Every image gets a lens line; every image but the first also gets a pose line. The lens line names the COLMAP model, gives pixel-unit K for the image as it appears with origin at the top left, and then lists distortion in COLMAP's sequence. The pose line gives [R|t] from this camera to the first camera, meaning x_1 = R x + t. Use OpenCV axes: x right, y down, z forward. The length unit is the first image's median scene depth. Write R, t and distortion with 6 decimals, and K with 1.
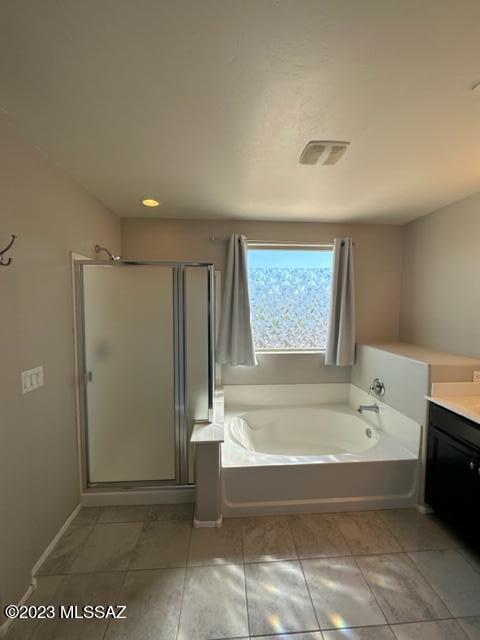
lens RADIAL K [[256.8, 0, 241.9], [0, 256.8, 319.7], [0, 0, 1]] dist [-0.003096, 0.001587]
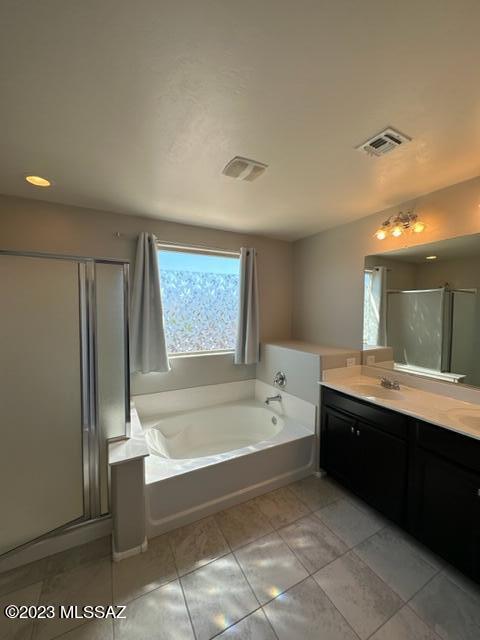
lens RADIAL K [[256.8, 0, 236.6], [0, 256.8, 319.9], [0, 0, 1]] dist [-0.003096, 0.001587]
pose [[0.914326, -0.014047, 0.404736, -0.139195], [0.019927, 0.999748, -0.010319, 0.003206], [-0.404489, 0.017500, 0.914376, 0.019006]]
